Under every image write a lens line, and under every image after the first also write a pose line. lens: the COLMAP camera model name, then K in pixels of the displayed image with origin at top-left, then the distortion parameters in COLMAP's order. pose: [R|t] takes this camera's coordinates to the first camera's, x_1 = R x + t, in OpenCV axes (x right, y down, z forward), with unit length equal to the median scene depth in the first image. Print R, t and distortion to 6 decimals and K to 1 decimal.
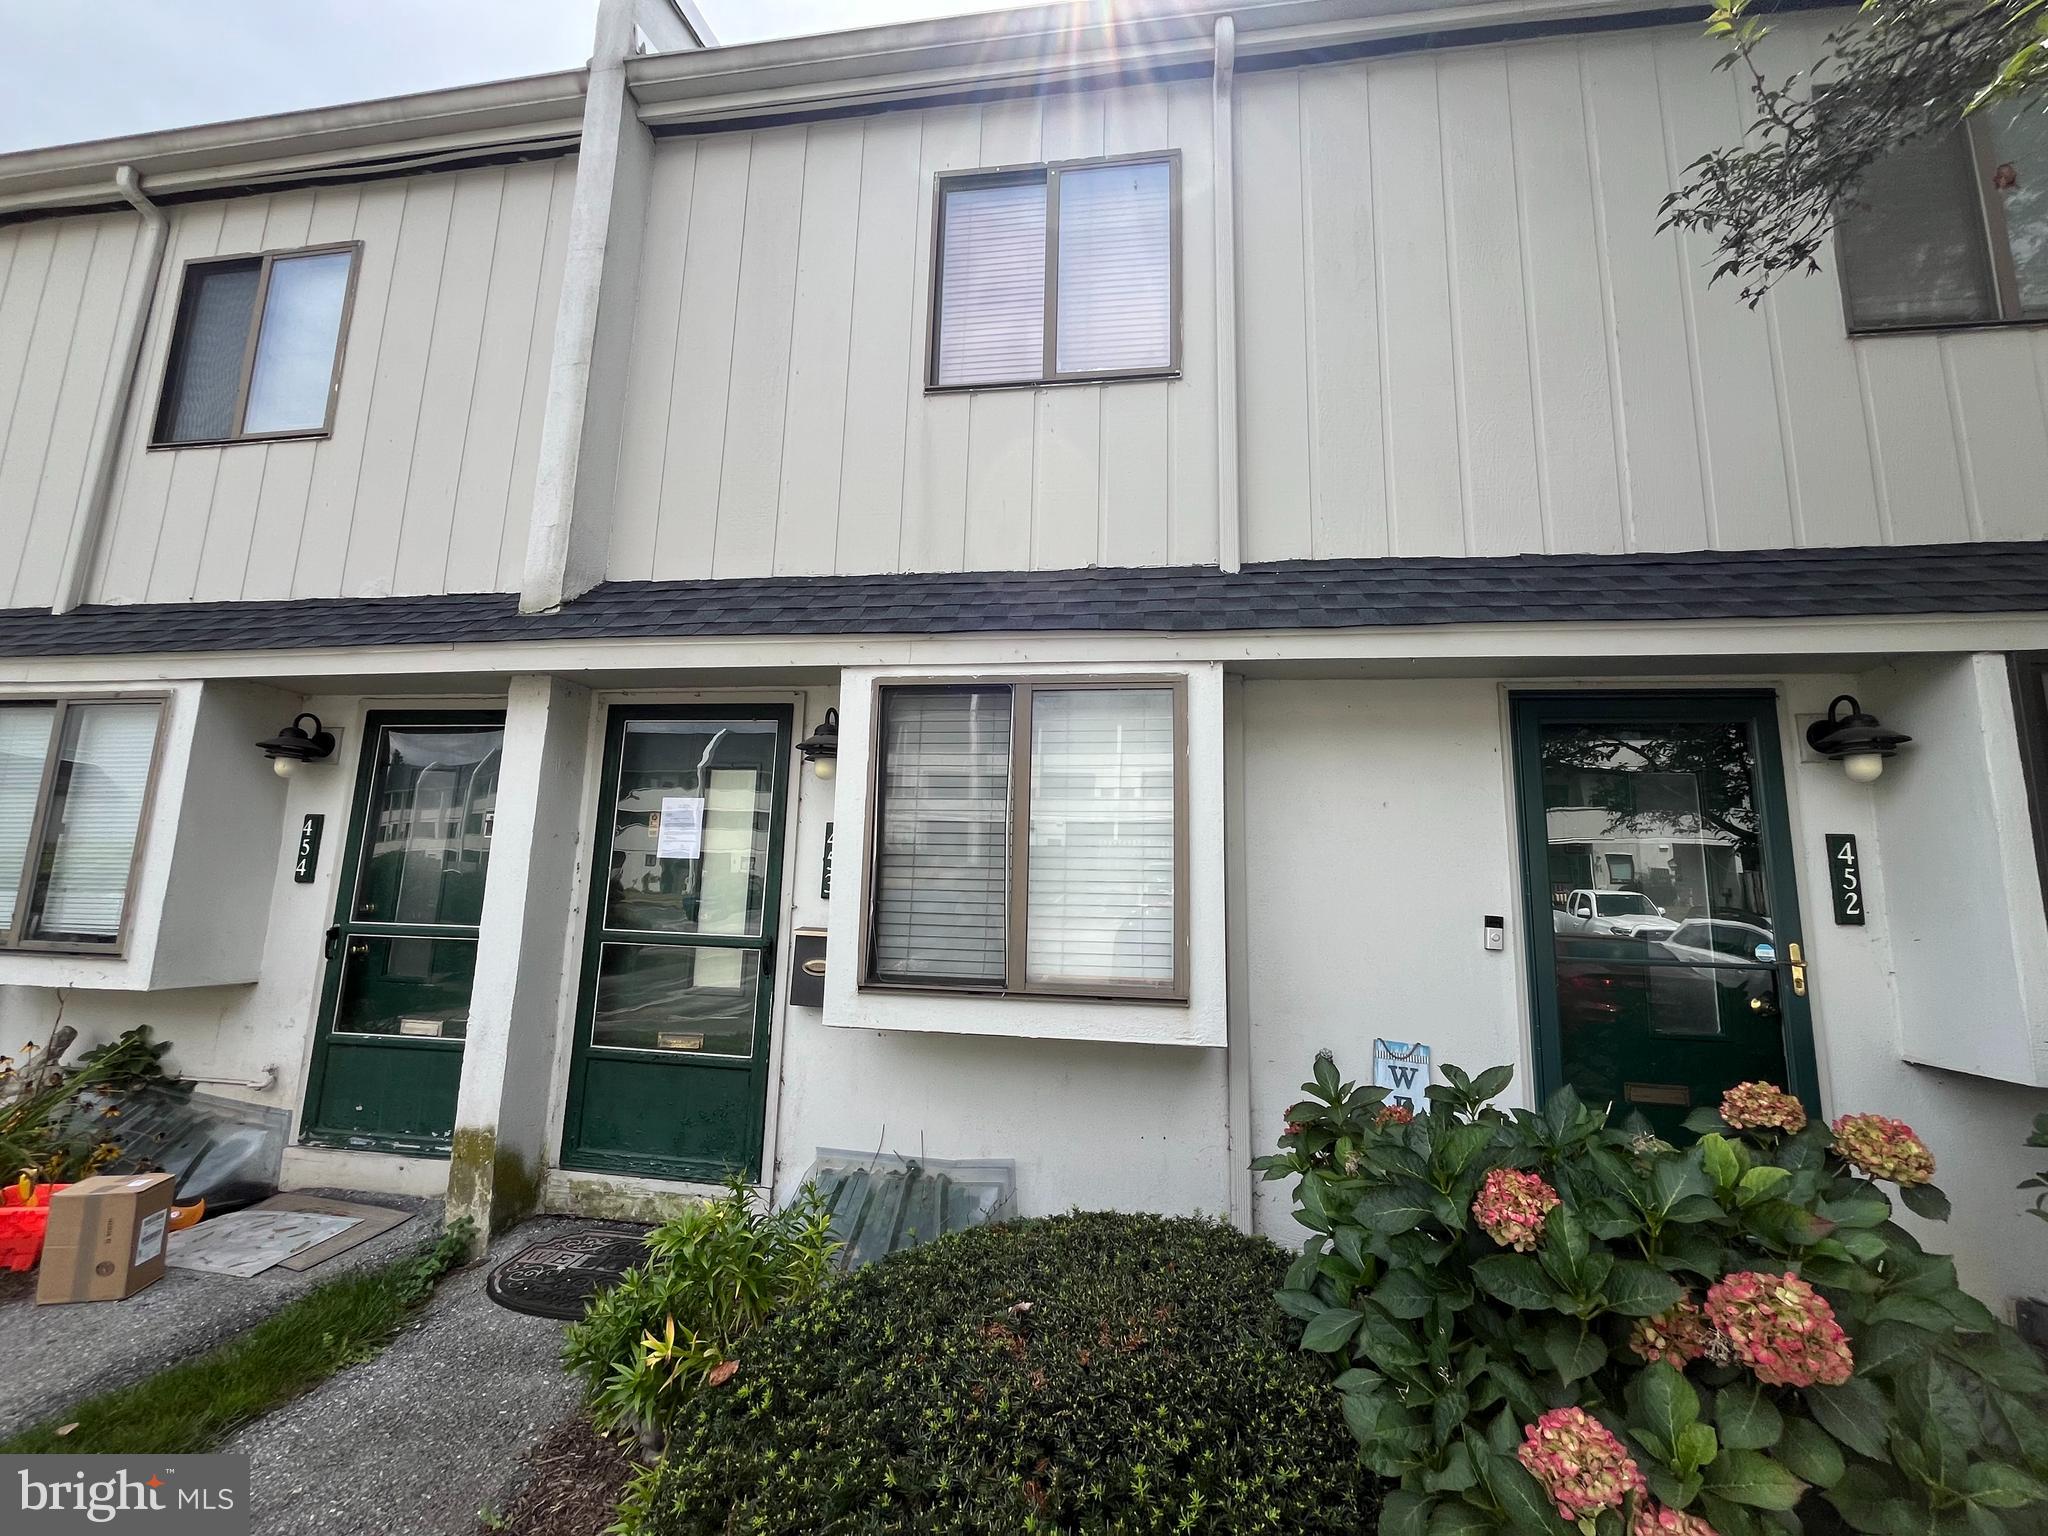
lens RADIAL K [[825.2, 0, 1035.1], [0, 825.2, 768.1], [0, 0, 1]] dist [-0.000610, -0.000026]
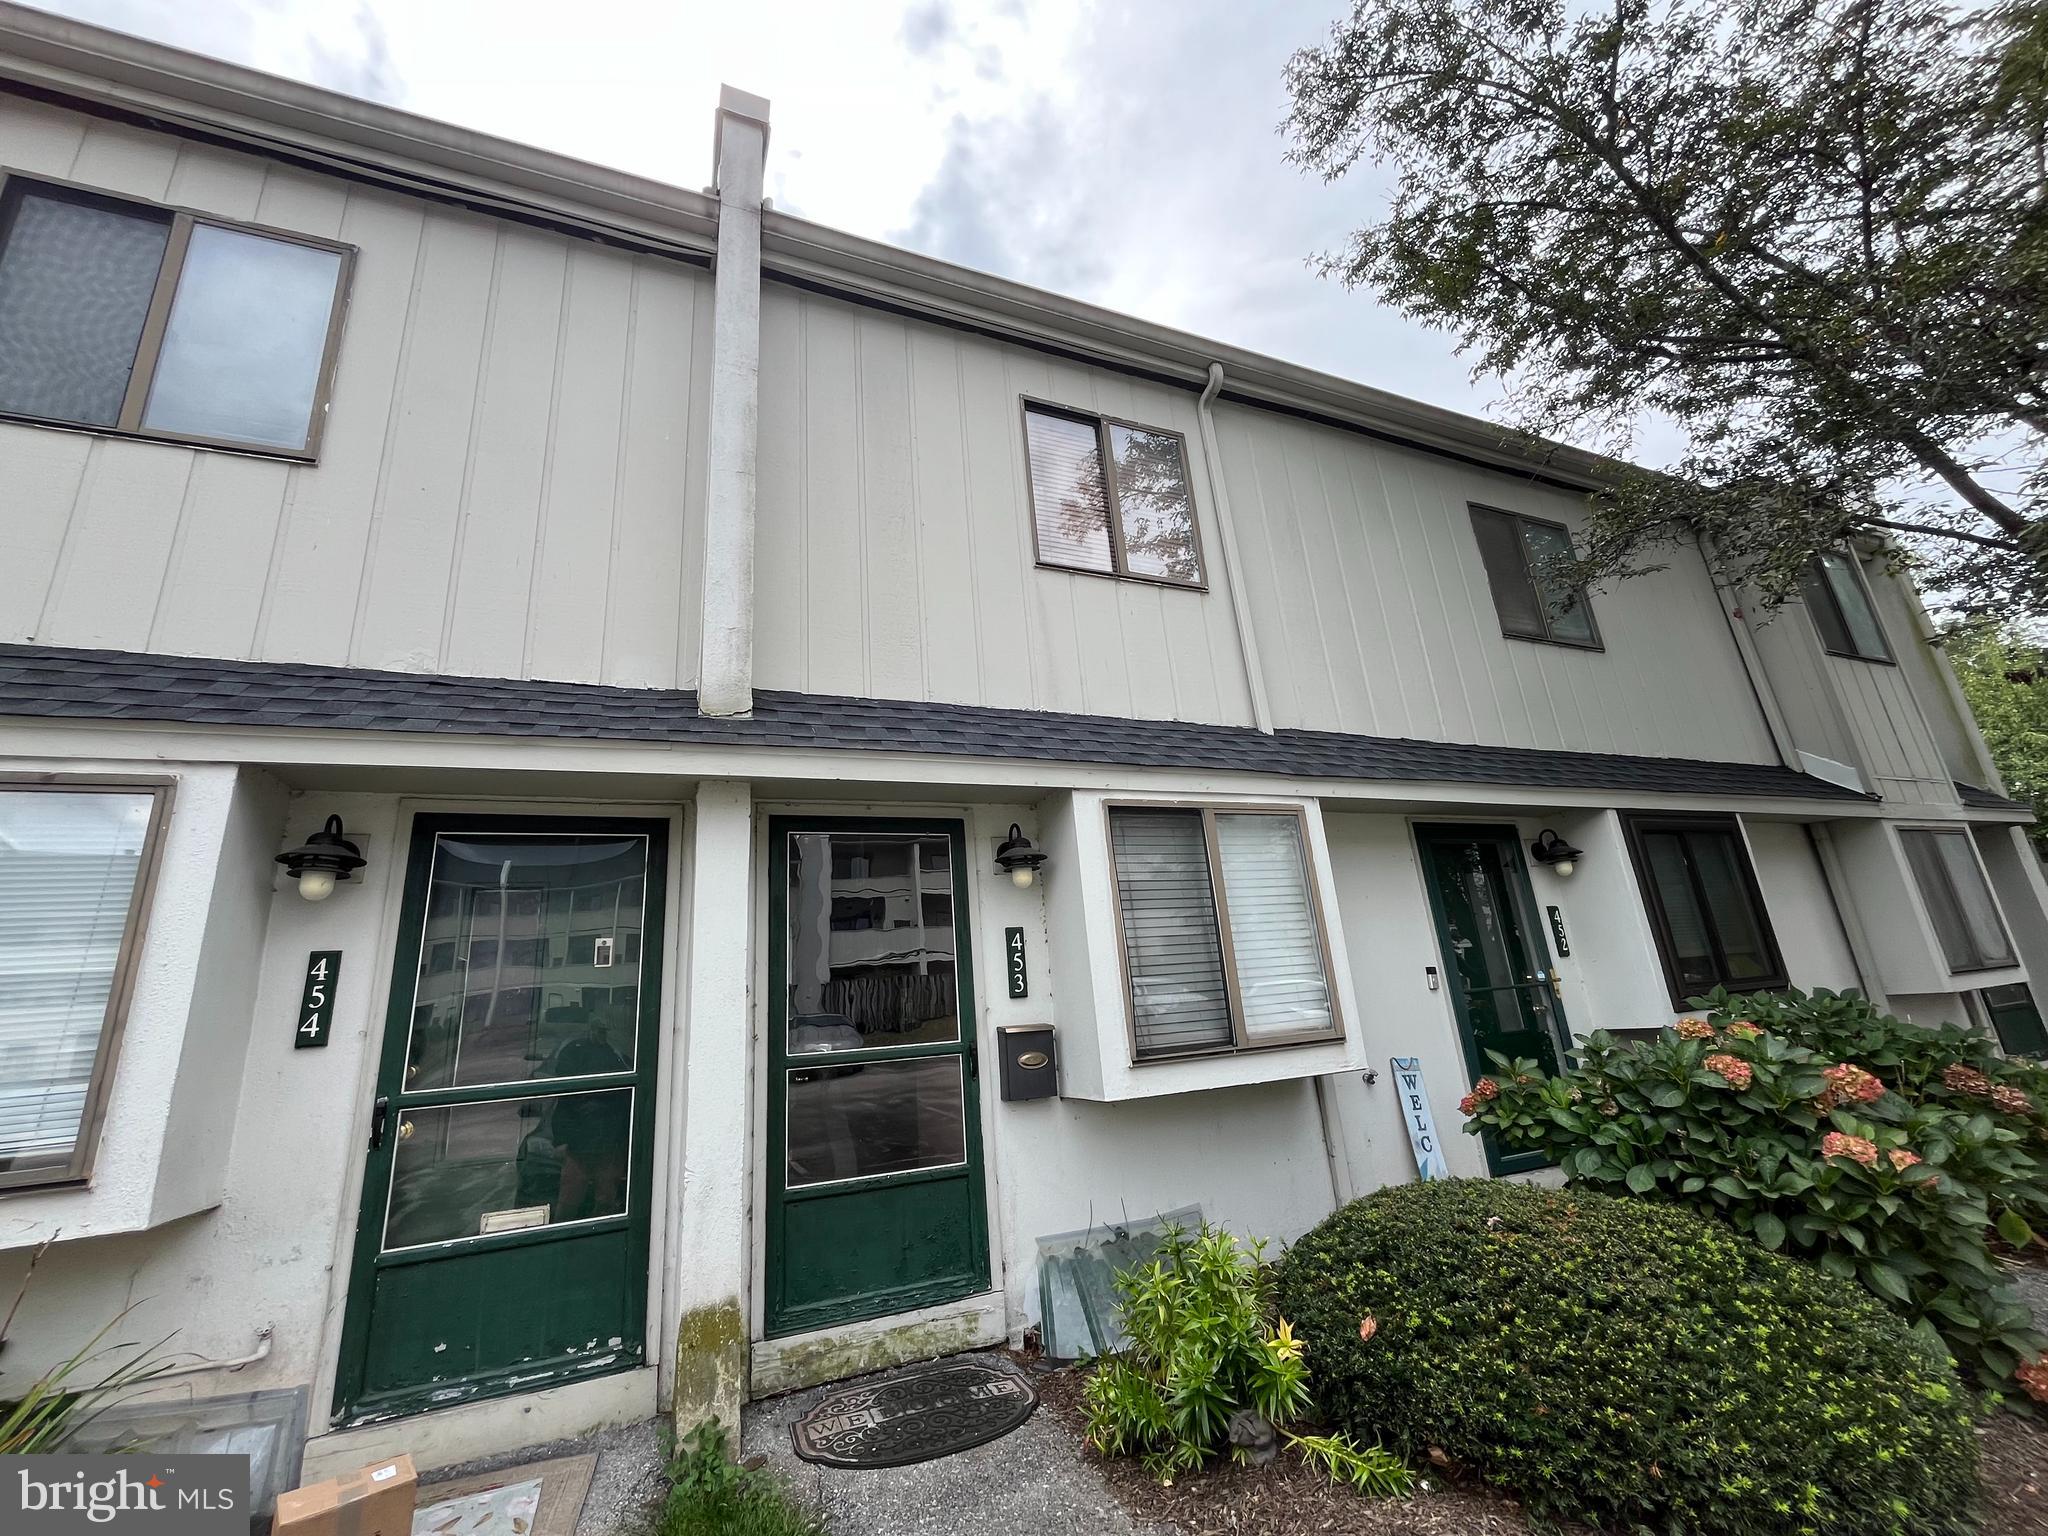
lens RADIAL K [[825.2, 0, 1020.3], [0, 825.2, 766.1], [0, 0, 1]] dist [-0.000610, -0.000026]
pose [[0.854138, 0.058573, 0.516738, -0.814566], [0.020964, 0.988951, -0.146751, 0.014869], [-0.519624, 0.136179, 0.843473, 0.032659]]
